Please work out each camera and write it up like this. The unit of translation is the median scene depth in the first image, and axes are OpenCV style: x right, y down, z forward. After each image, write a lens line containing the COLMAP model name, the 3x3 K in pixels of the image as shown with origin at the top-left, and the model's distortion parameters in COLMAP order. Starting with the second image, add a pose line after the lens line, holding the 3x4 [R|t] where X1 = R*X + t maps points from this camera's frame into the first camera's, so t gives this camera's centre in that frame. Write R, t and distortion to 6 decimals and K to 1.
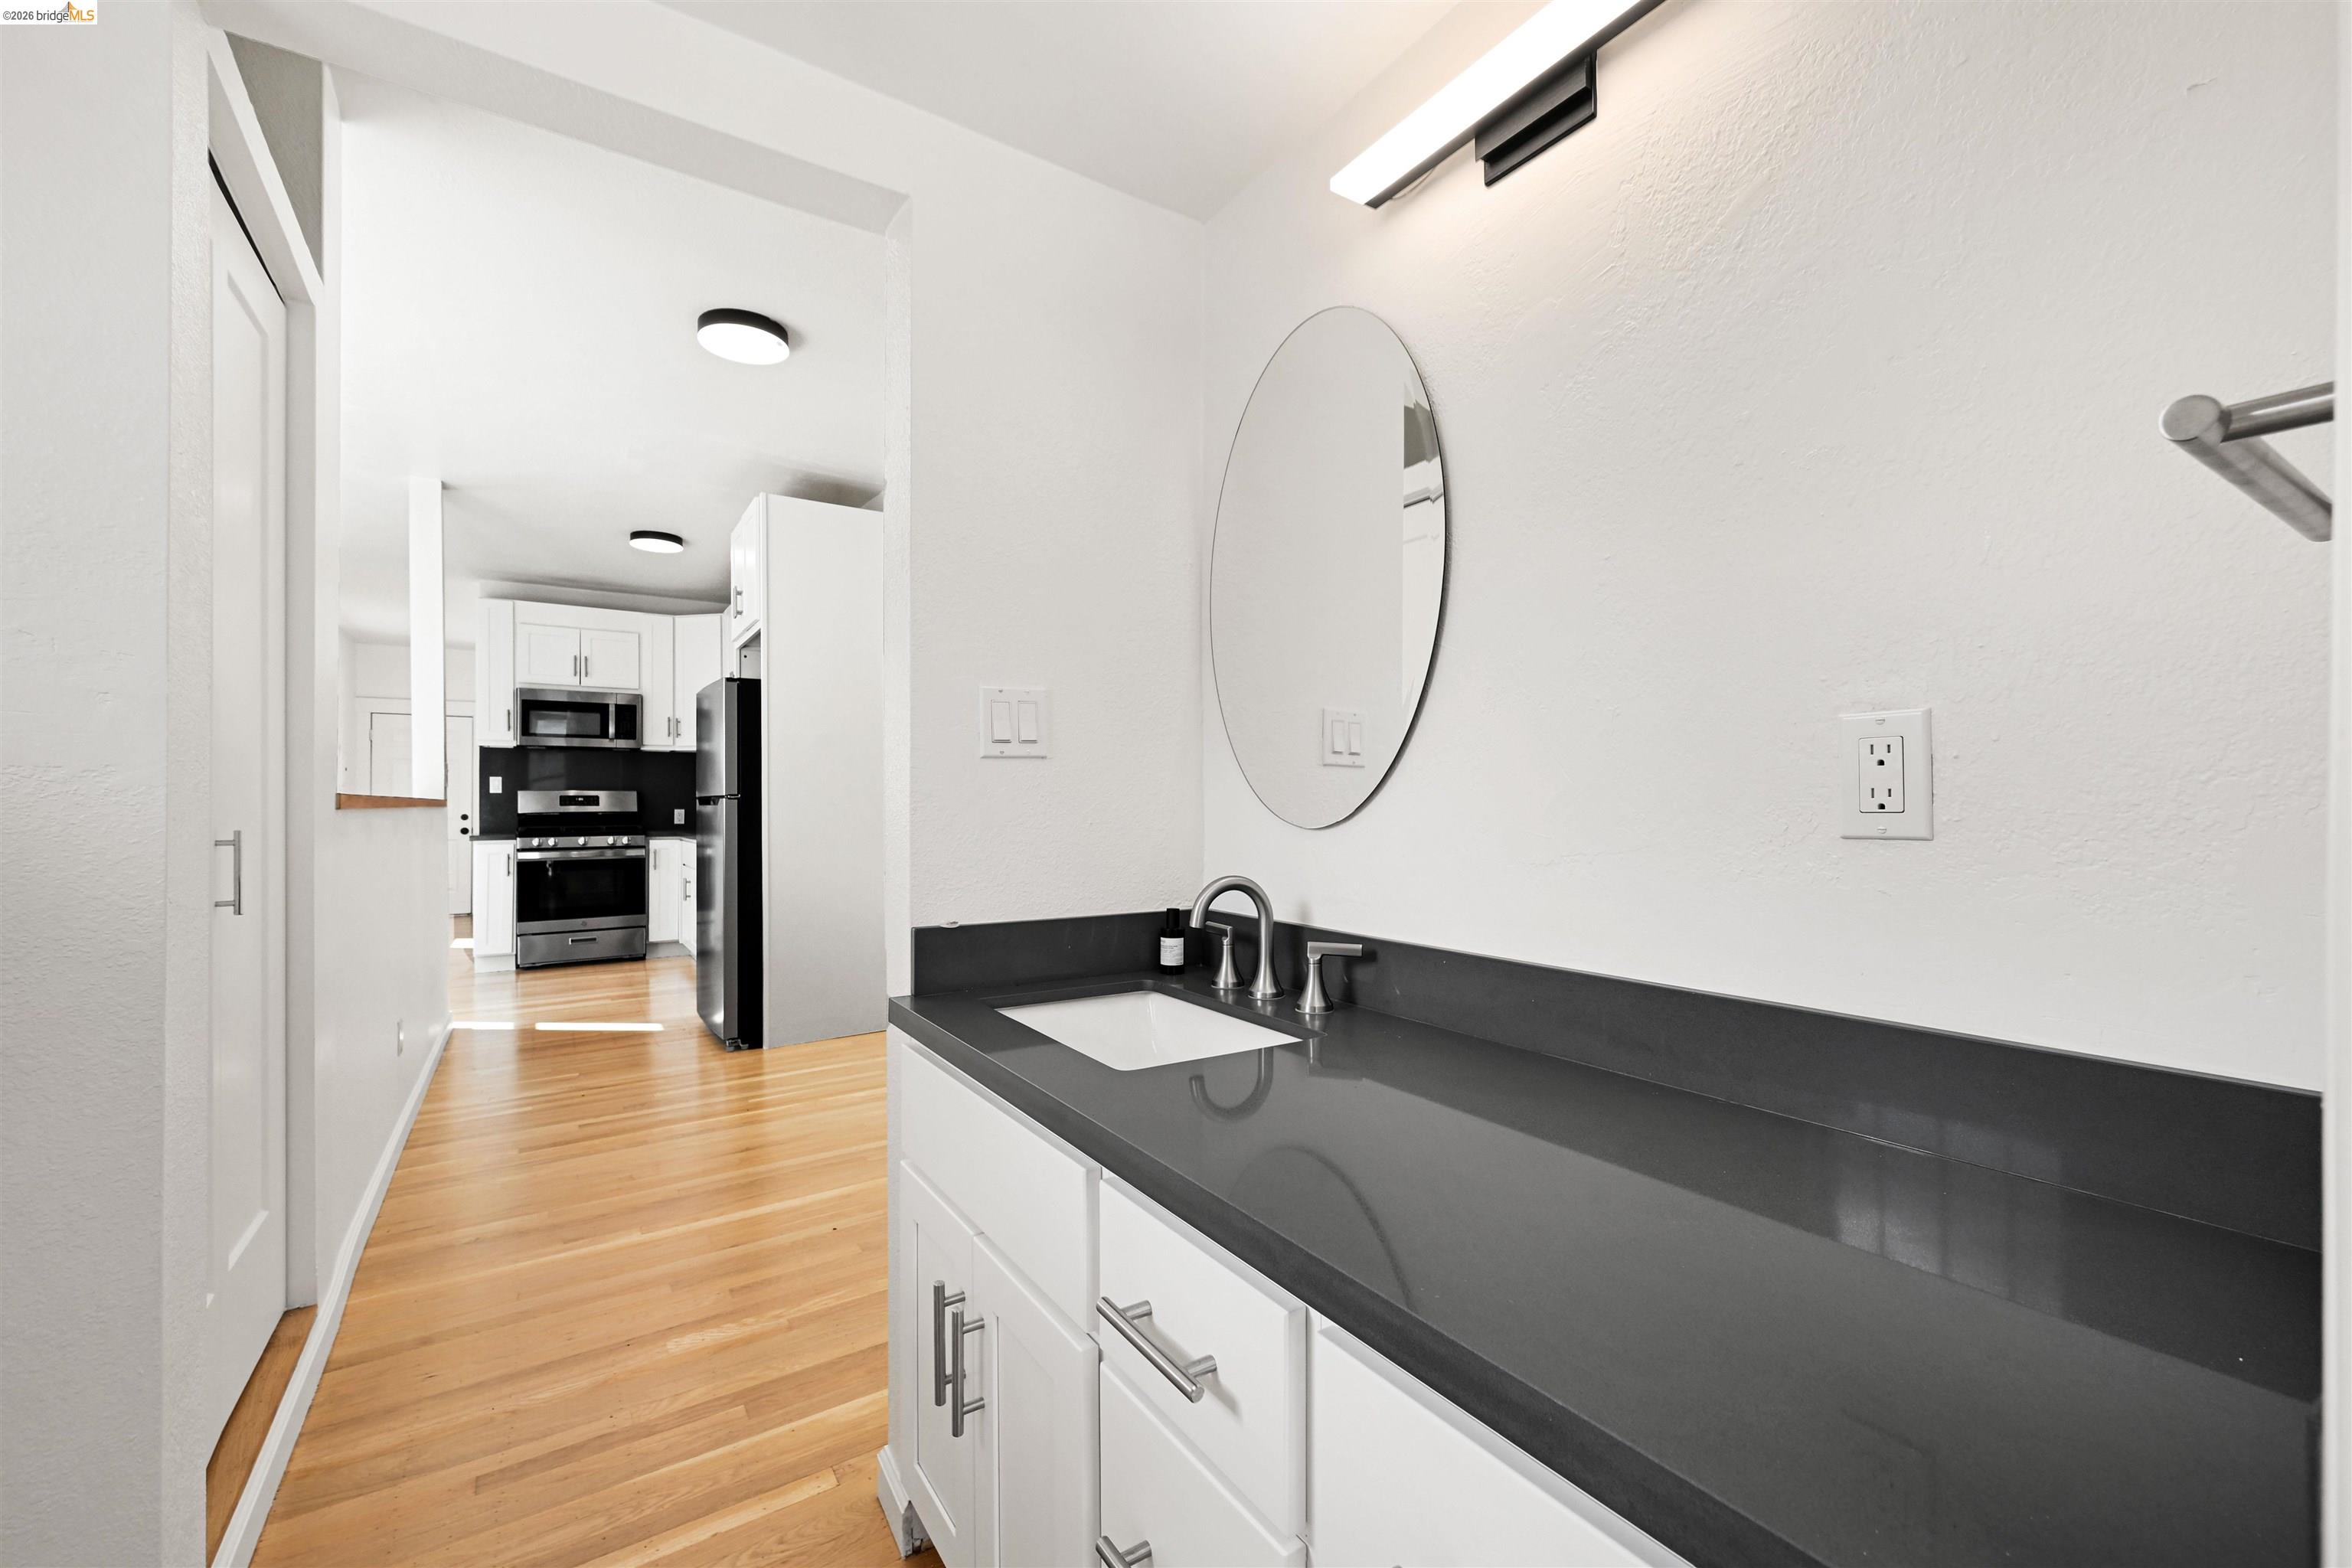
lens RADIAL K [[923.0, 0, 1156.9], [0, 923.0, 790.2], [0, 0, 1]] dist [-0.000109, -0.000018]
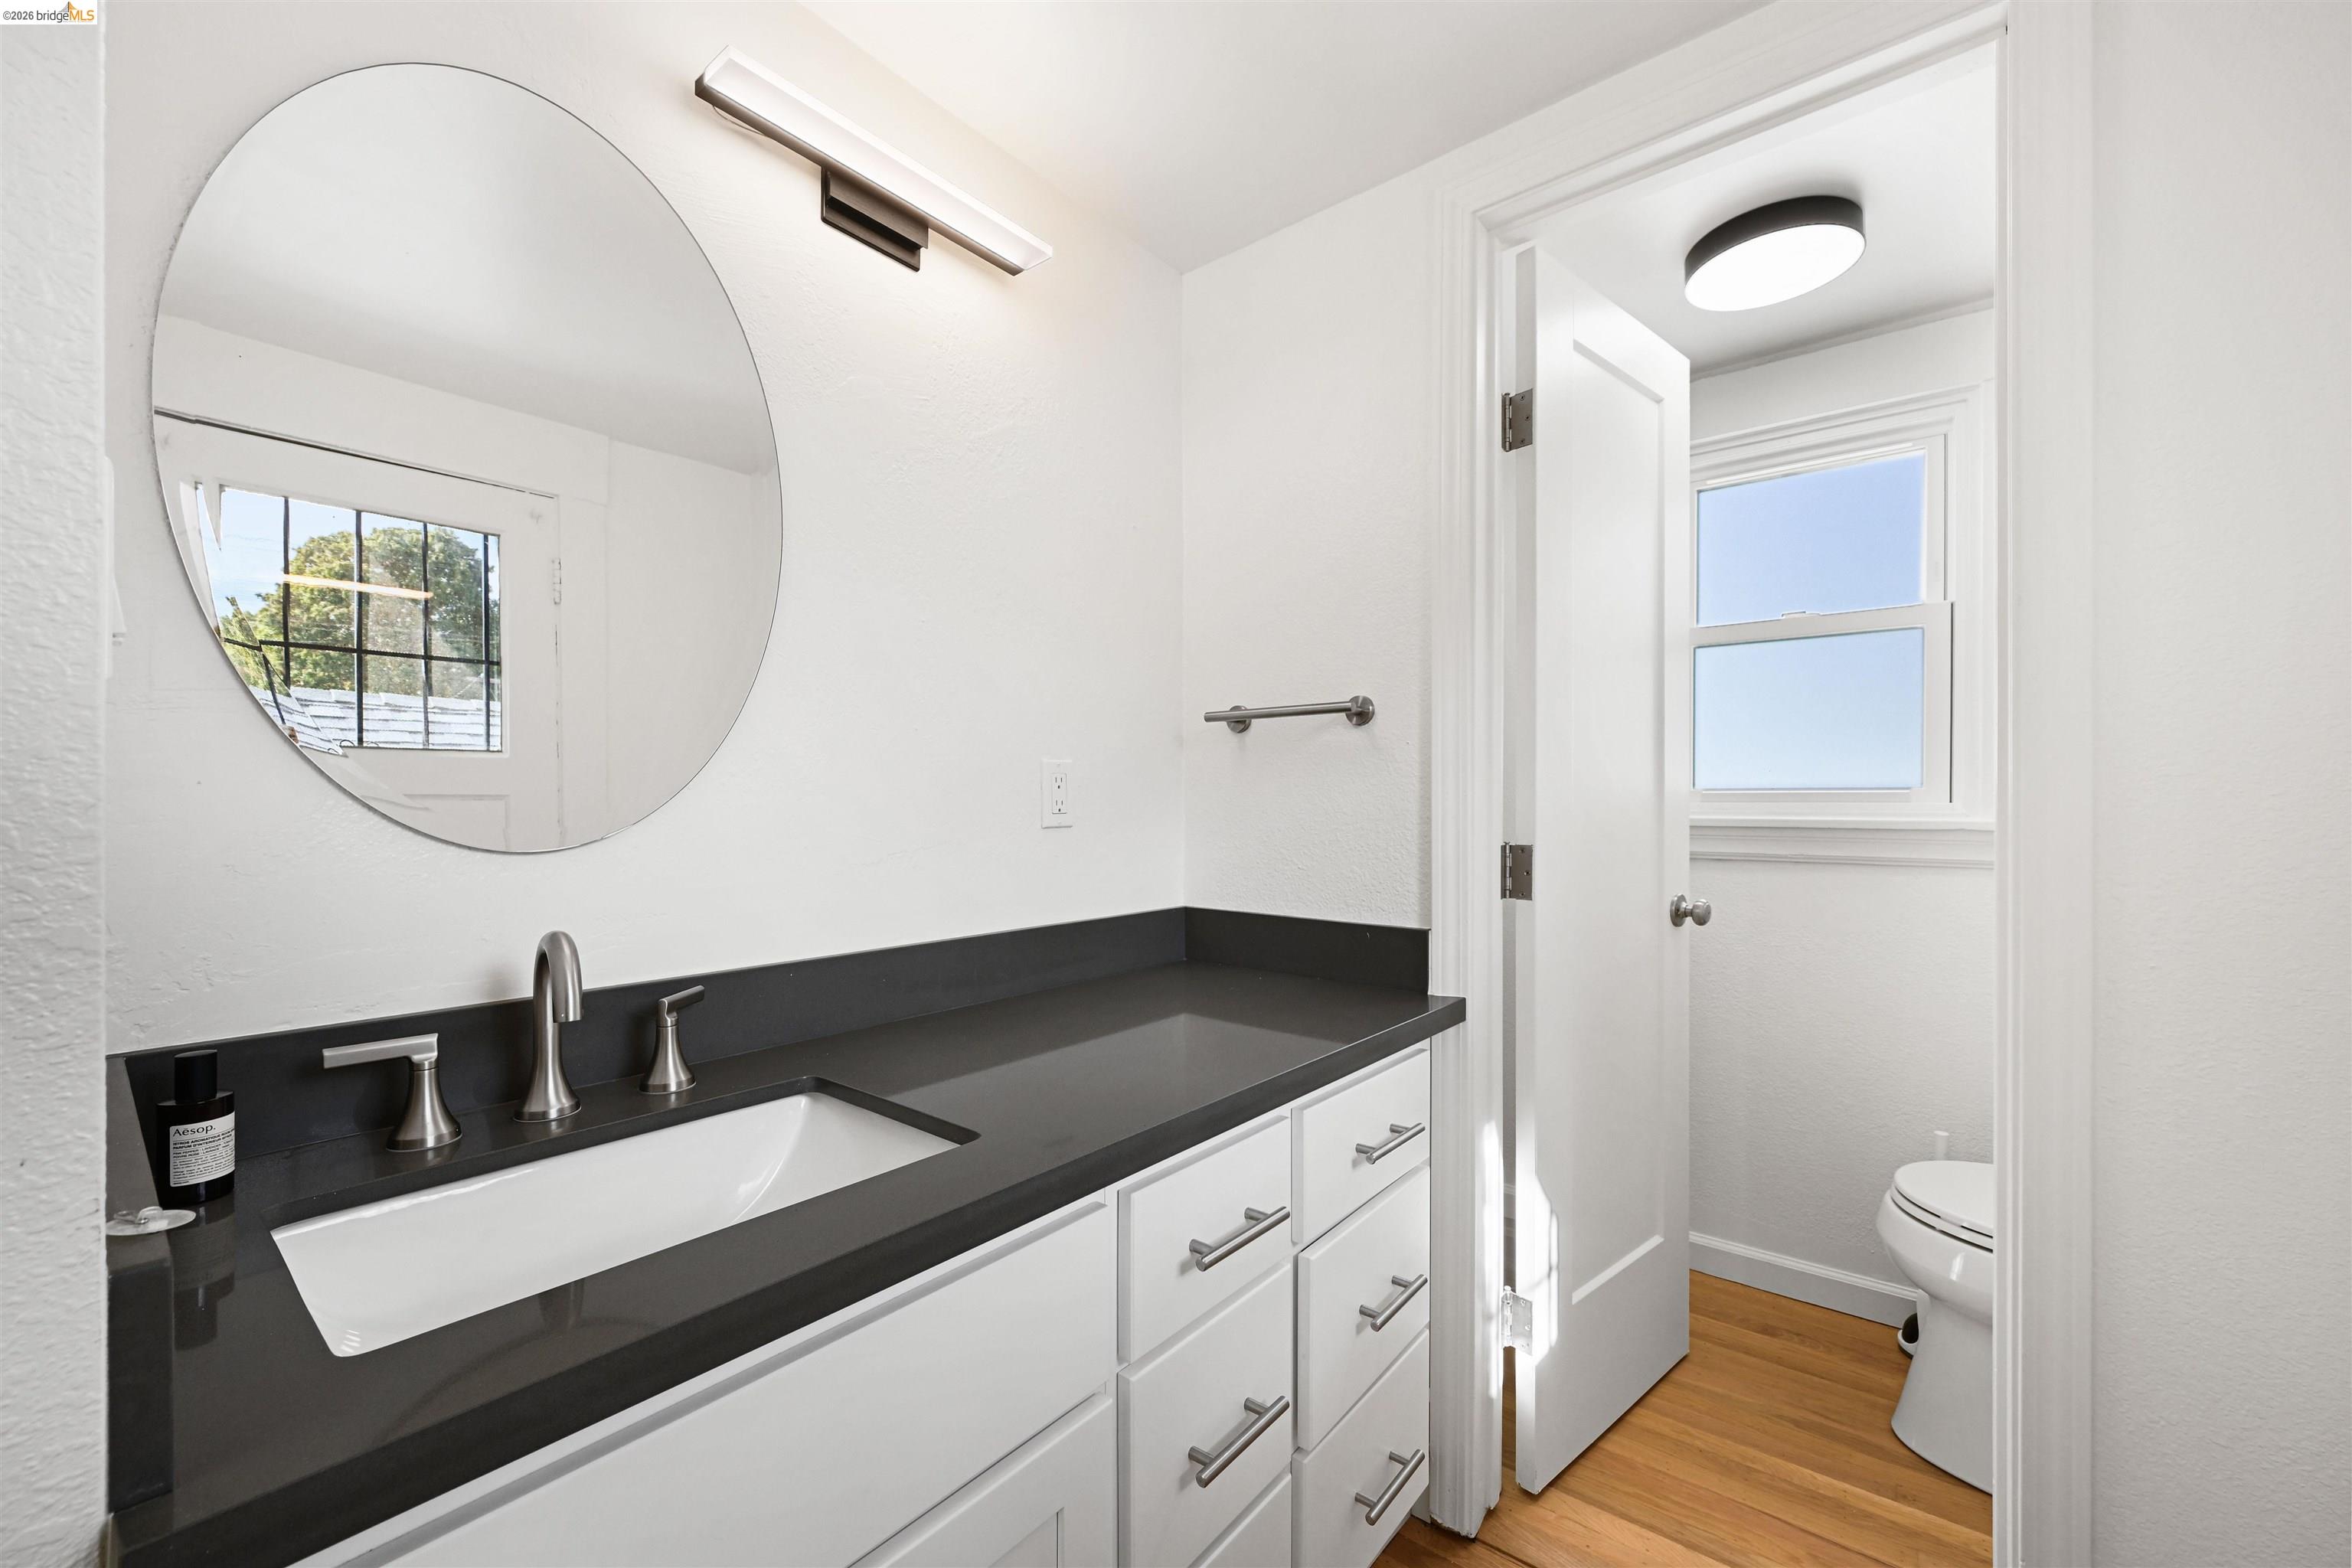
lens RADIAL K [[923.0, 0, 1174.0], [0, 923.0, 801.1], [0, 0, 1]] dist [-0.000109, -0.000018]
pose [[-0.286104, 0.003279, 0.958193, -2.444467], [-0.004722, 0.999977, -0.004832, 0.017283], [-0.958187, -0.005907, -0.286082, 2.959012]]
